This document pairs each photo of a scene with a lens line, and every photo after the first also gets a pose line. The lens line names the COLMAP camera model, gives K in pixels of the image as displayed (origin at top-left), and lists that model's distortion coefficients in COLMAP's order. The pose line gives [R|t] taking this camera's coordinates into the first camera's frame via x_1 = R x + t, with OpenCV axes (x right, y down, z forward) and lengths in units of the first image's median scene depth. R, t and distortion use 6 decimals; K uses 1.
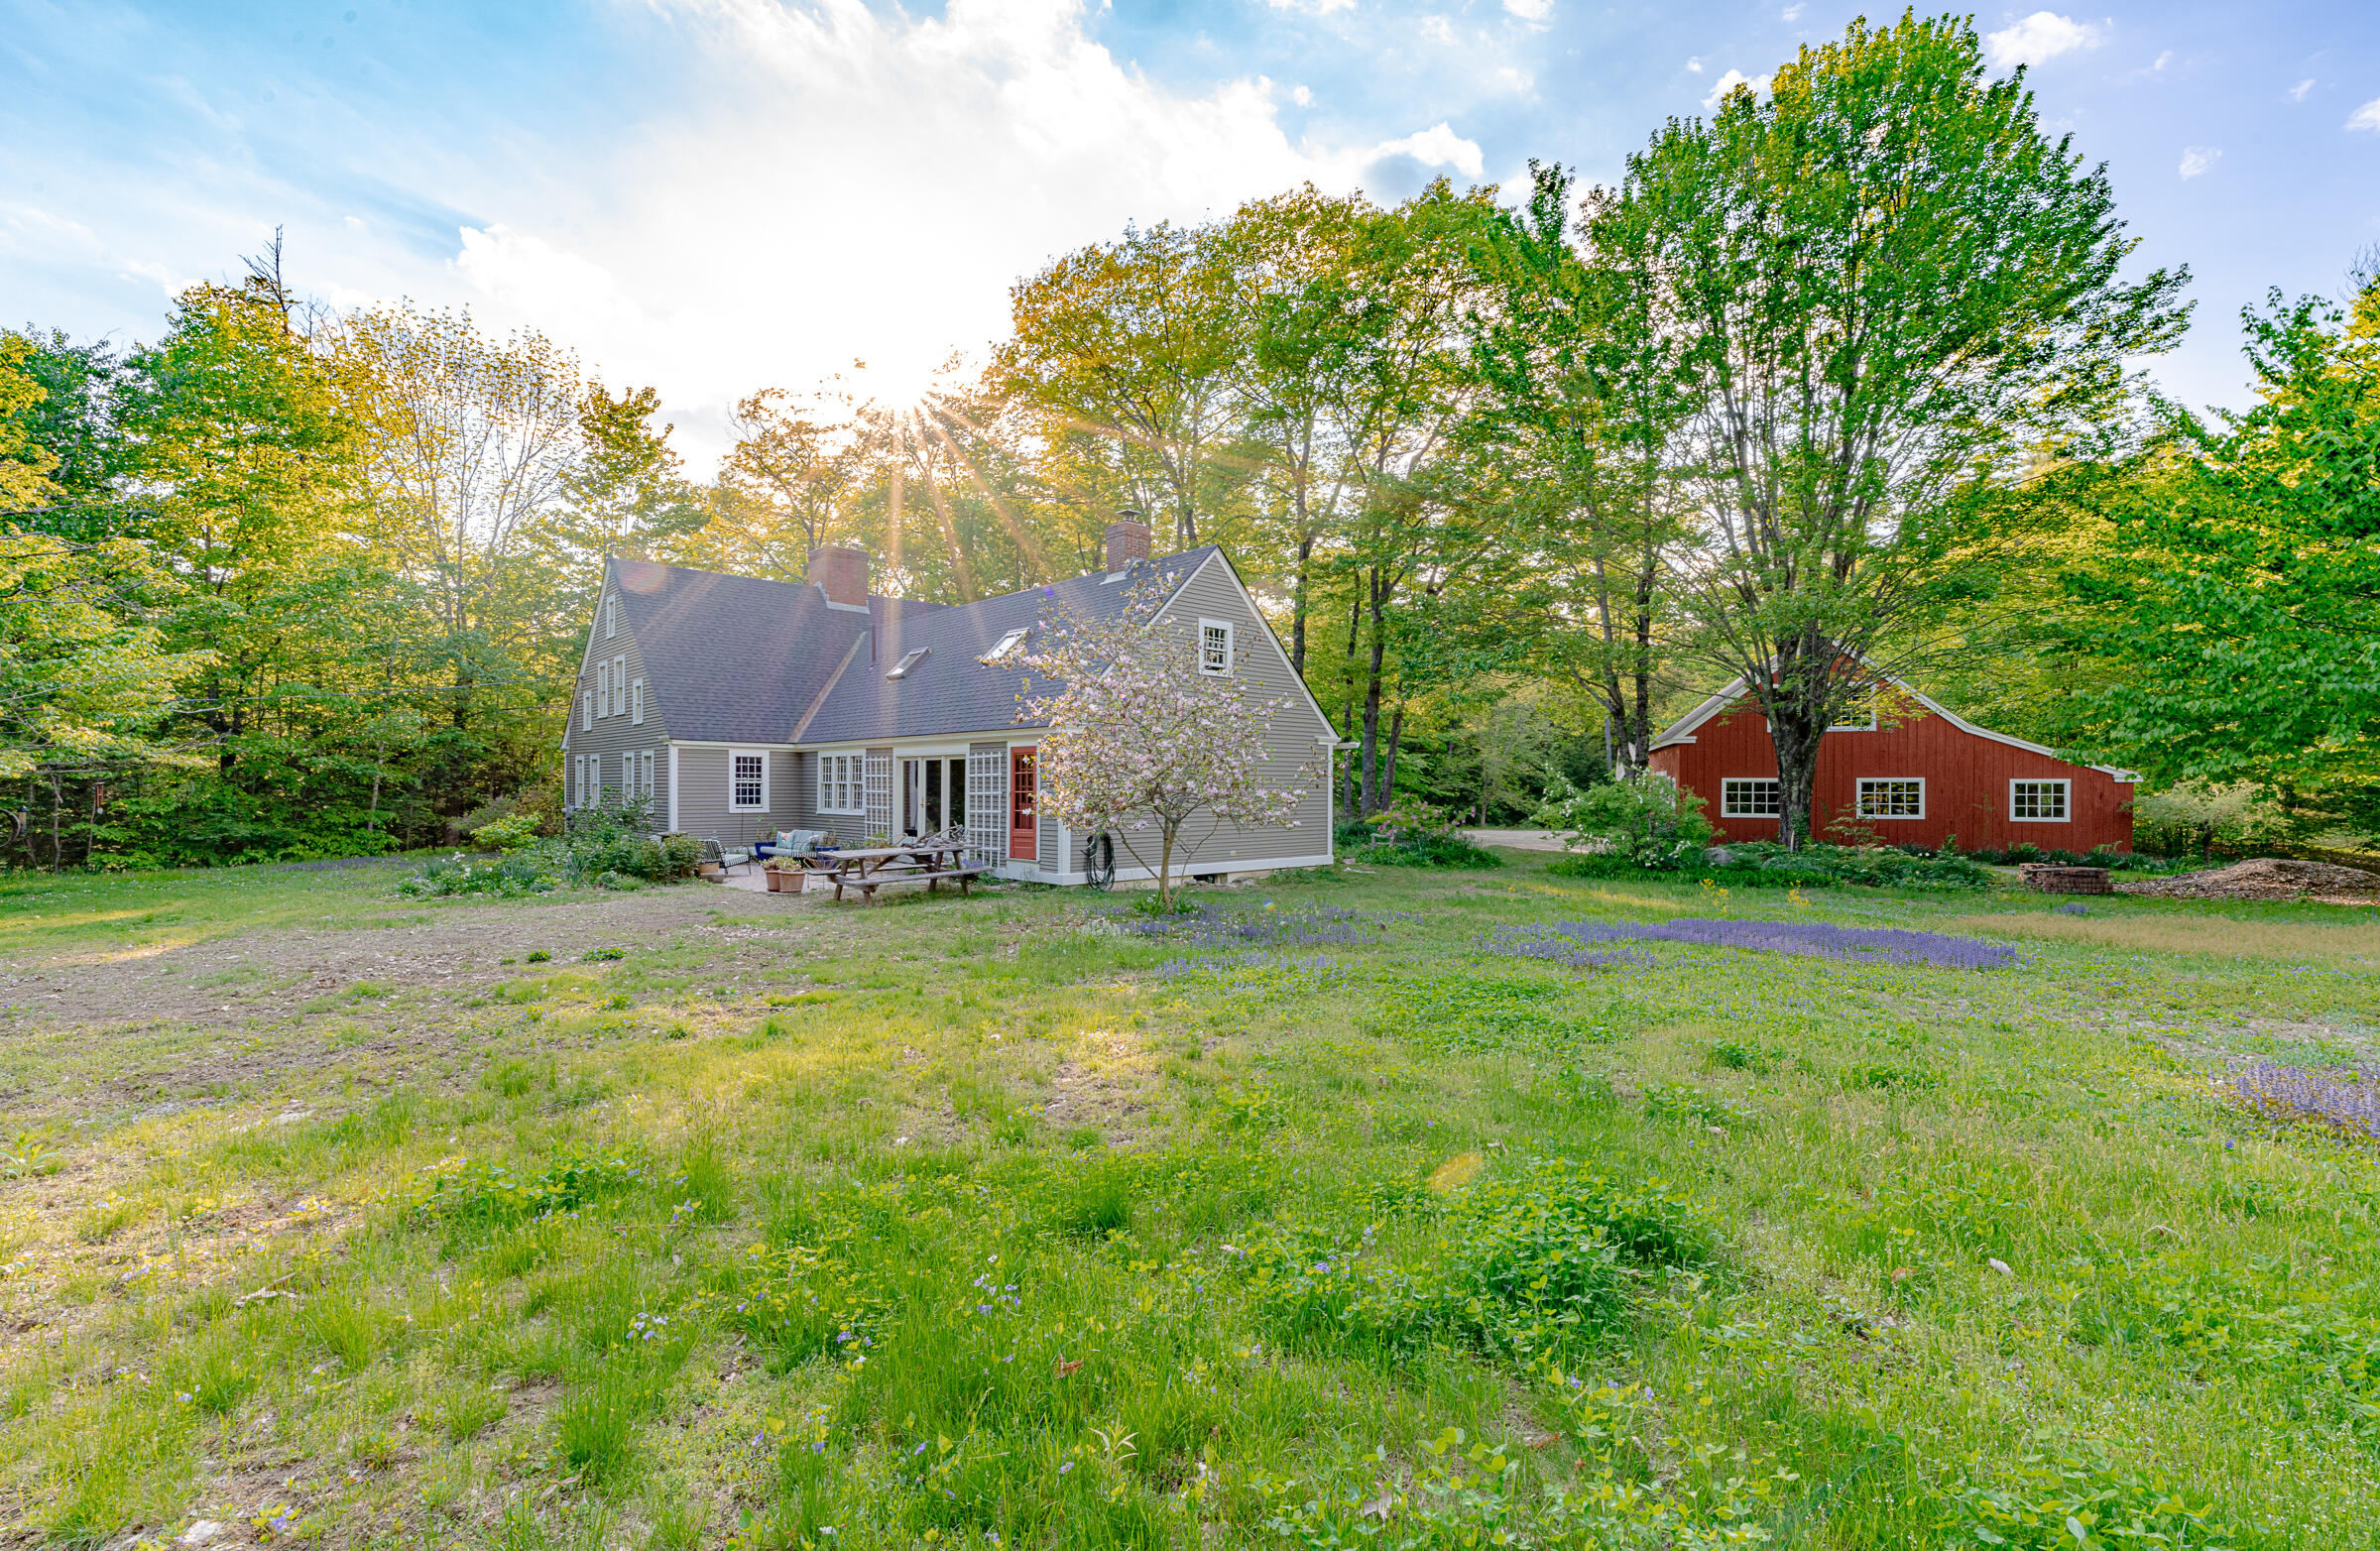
lens RADIAL K [[1035.3, 0, 1186.4], [0, 1035.3, 795.0], [0, 0, 1]] dist [0.000366, -0.000418]
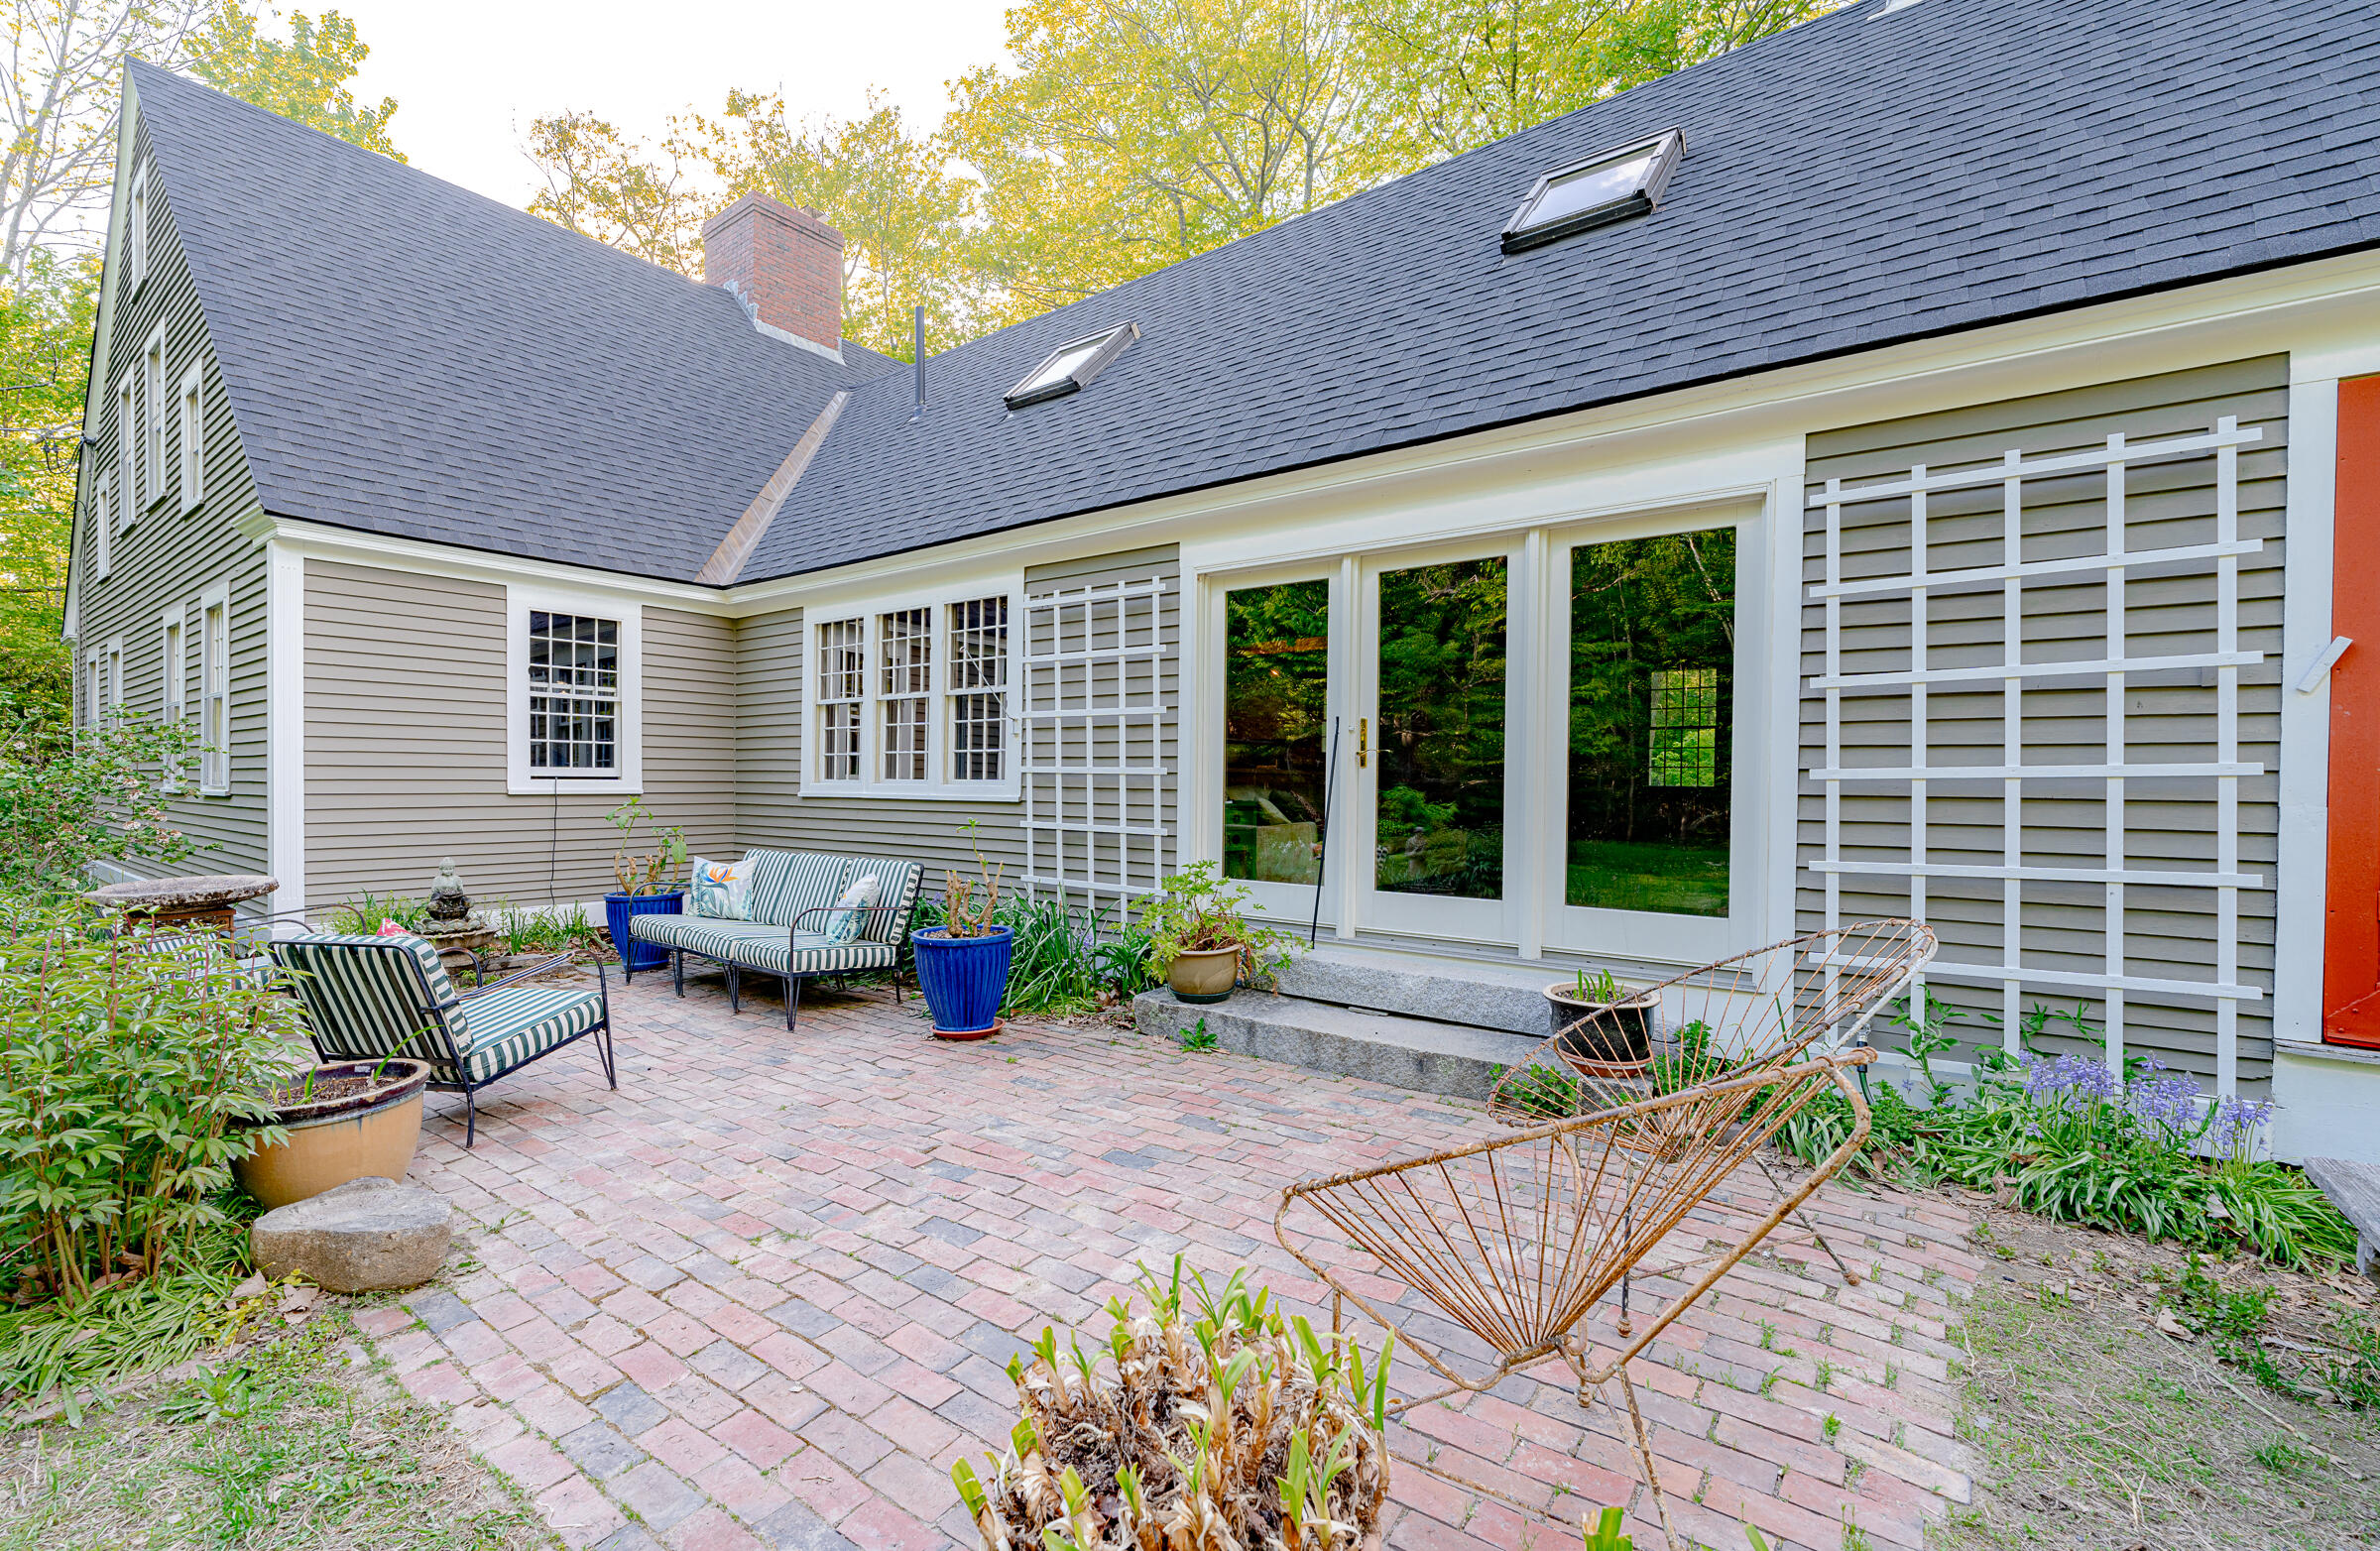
lens RADIAL K [[1035.3, 0, 1186.4], [0, 1035.3, 795.0], [0, 0, 1]] dist [0.000366, -0.000418]
pose [[0.988783, 0.002633, 0.149339, -0.287626], [-0.004296, 0.999932, 0.010817, 0.013780], [-0.149300, -0.011337, 0.988727, 0.664756]]
